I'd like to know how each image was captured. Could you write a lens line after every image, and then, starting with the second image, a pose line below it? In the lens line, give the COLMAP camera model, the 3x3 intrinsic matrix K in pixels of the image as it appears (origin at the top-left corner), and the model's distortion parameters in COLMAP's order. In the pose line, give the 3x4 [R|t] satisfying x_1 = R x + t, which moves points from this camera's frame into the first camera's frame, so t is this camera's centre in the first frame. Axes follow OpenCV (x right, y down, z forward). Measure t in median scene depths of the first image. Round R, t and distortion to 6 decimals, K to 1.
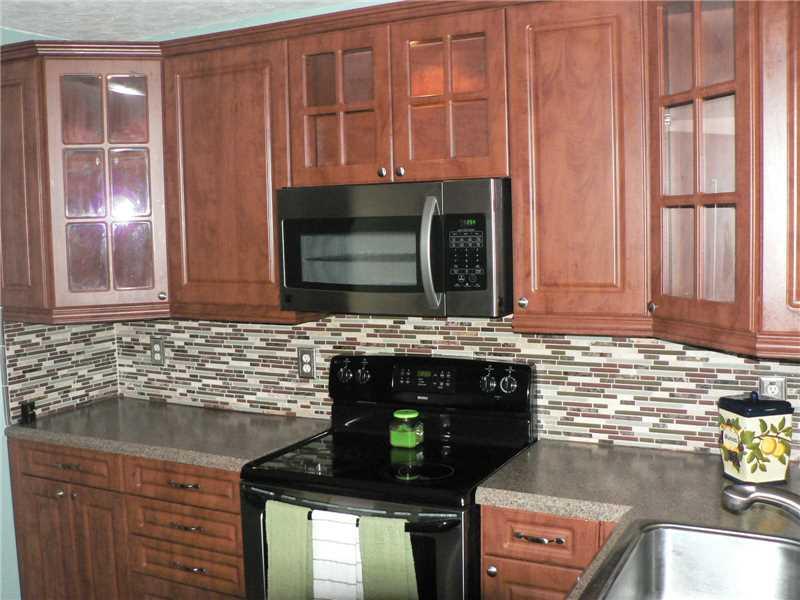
lens RADIAL K [[865.7, 0, 367.2], [0, 865.7, 296.3], [0, 0, 1]] dist [-0.194360, 0.210315]
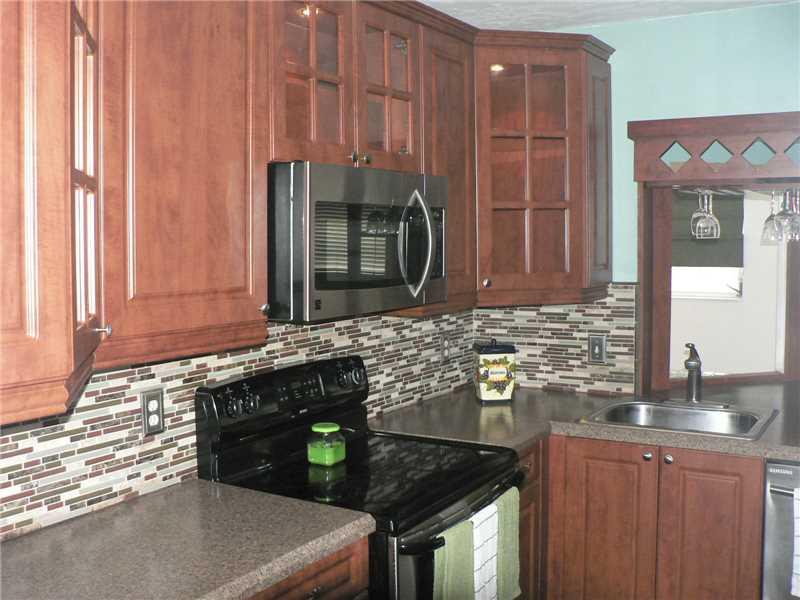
lens RADIAL K [[865.7, 0, 367.2], [0, 865.7, 296.3], [0, 0, 1]] dist [-0.194360, 0.210315]
pose [[0.081022, -0.045560, 0.995670, -0.776155], [0.091632, 0.995065, 0.038076, -0.027560], [-0.992491, 0.088150, 0.084797, 0.805834]]
